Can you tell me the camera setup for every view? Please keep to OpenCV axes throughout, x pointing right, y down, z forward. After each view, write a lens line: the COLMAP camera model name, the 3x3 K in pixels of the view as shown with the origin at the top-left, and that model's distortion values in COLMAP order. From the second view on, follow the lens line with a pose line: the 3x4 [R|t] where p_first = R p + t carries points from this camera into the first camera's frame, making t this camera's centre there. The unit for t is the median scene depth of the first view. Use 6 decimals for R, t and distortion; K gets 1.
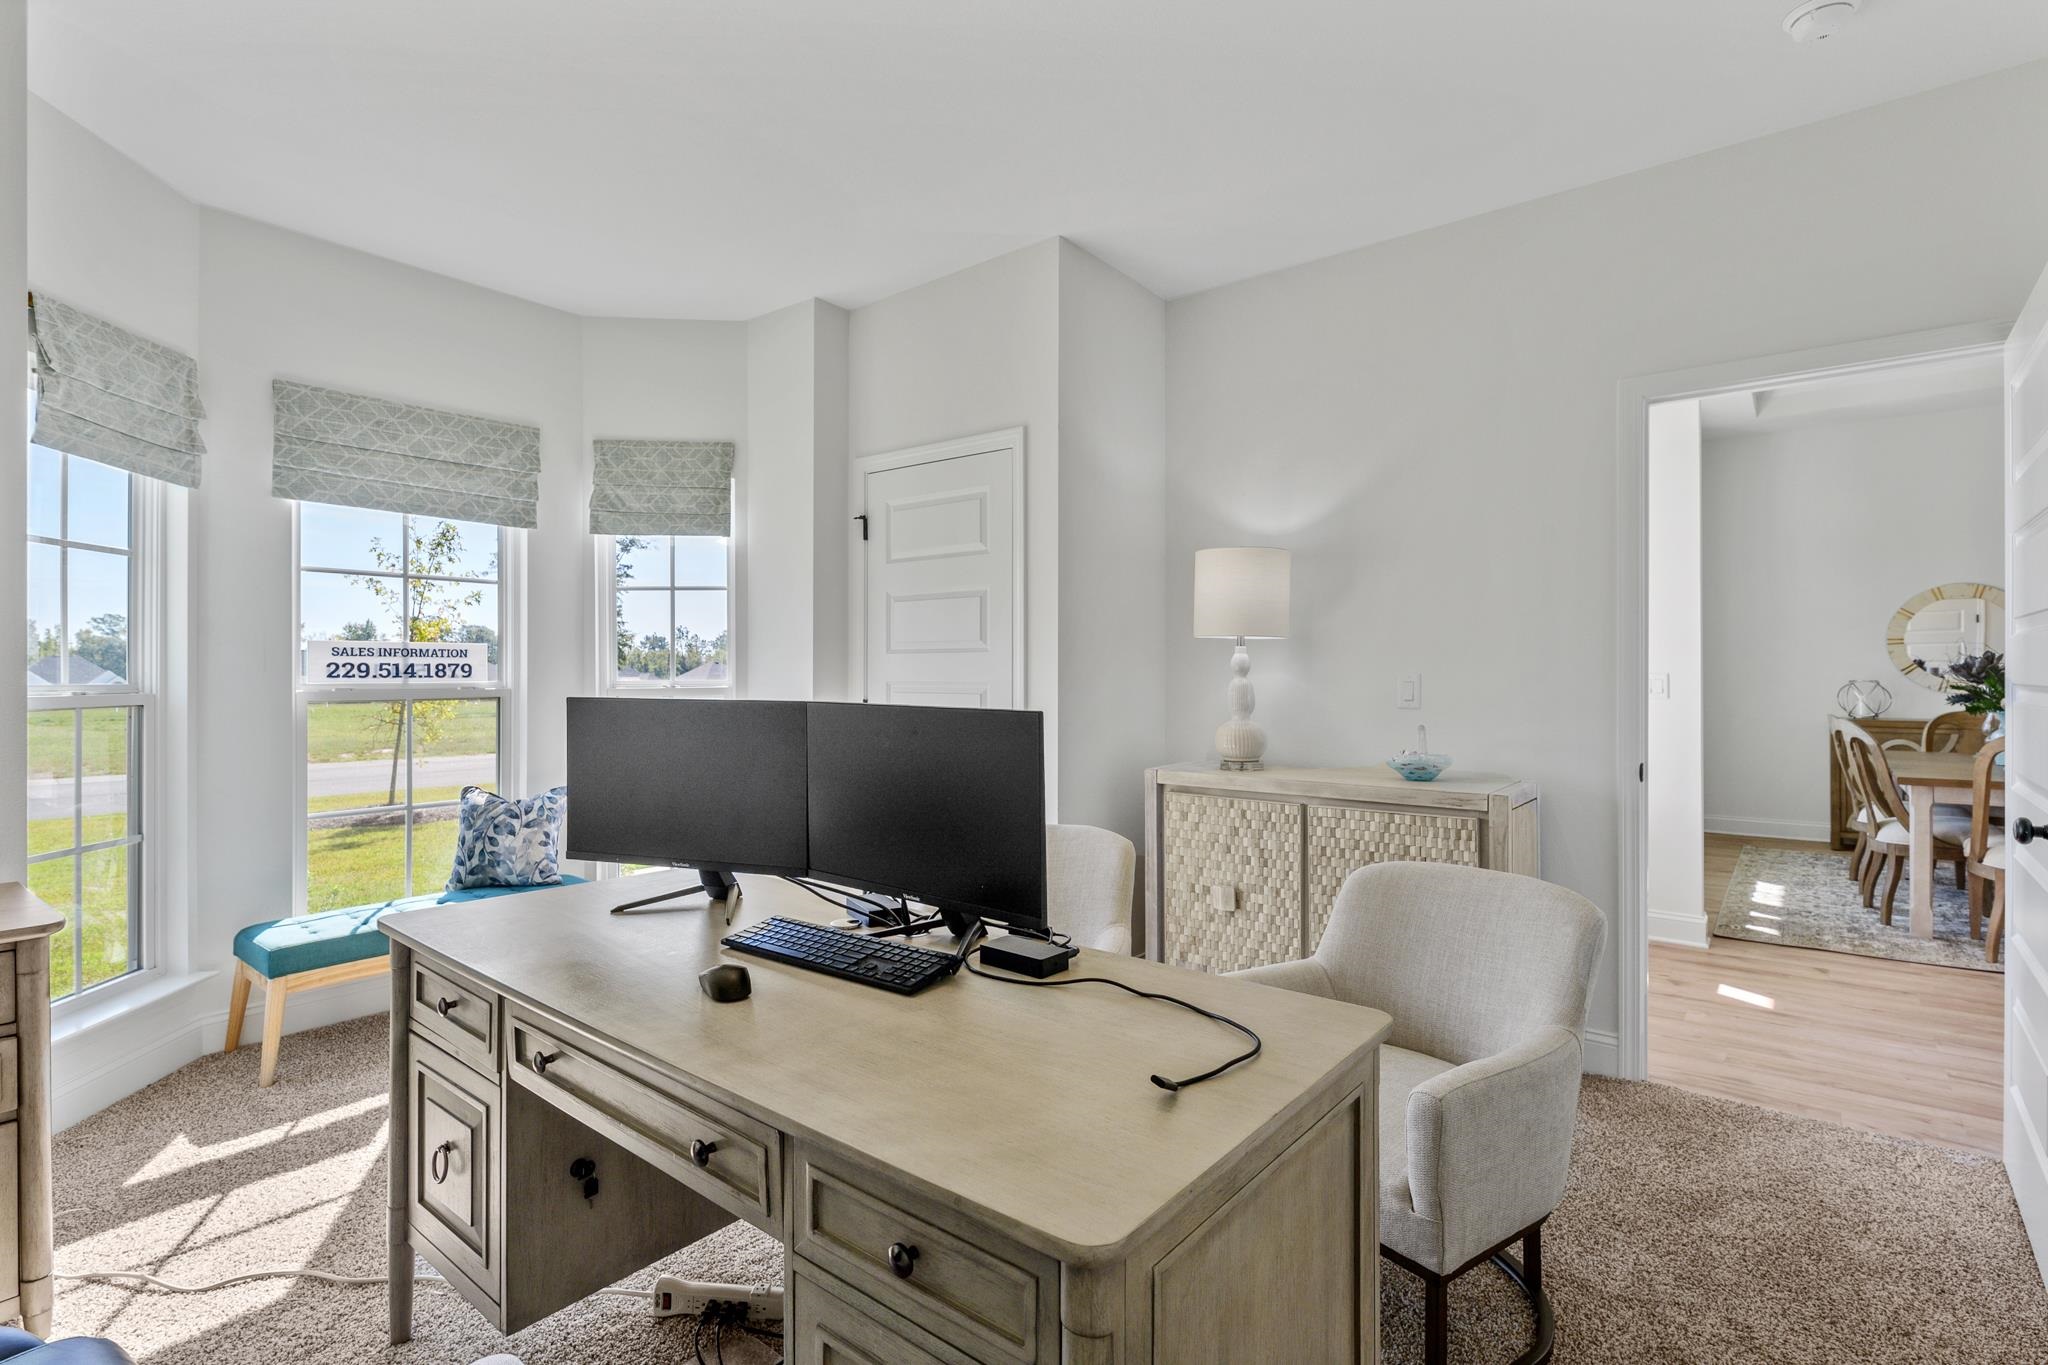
lens RADIAL K [[982.4, 0, 1030.0], [0, 982.4, 660.4], [0, 0, 1]] dist [-0.000191, 0.000210]
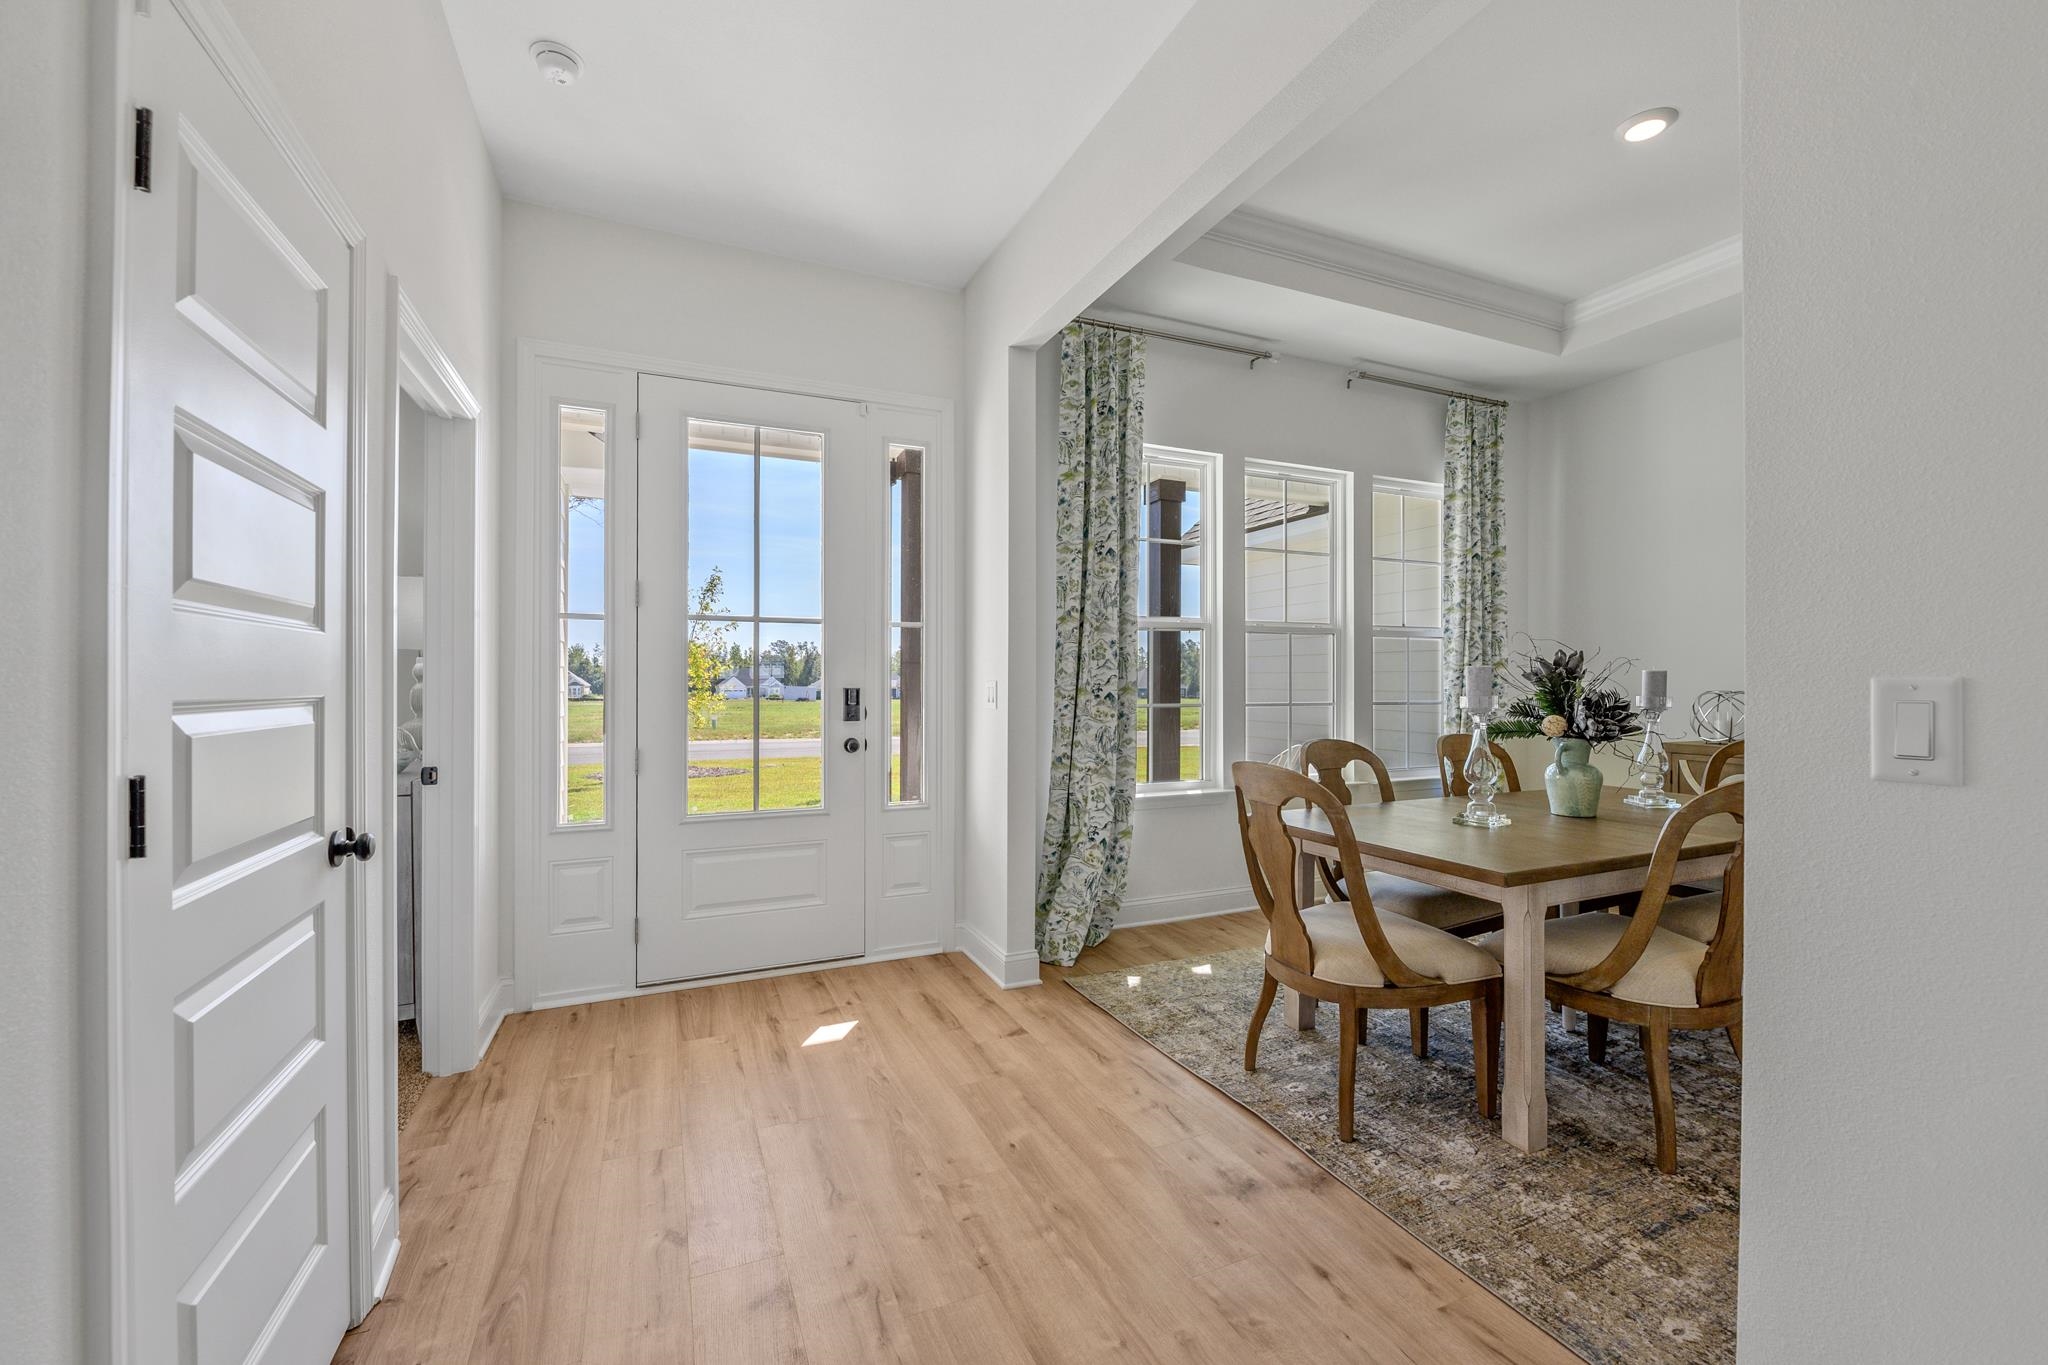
lens RADIAL K [[827.5, 0, 1021.8], [0, 827.5, 677.0], [0, 0, 1]] dist [-0.001983, -0.003268]
pose [[0.887280, 0.000688, -0.461230, 0.286822], [0.004230, 0.999945, 0.009630, 0.000666], [0.461211, -0.010495, 0.887228, 0.094655]]
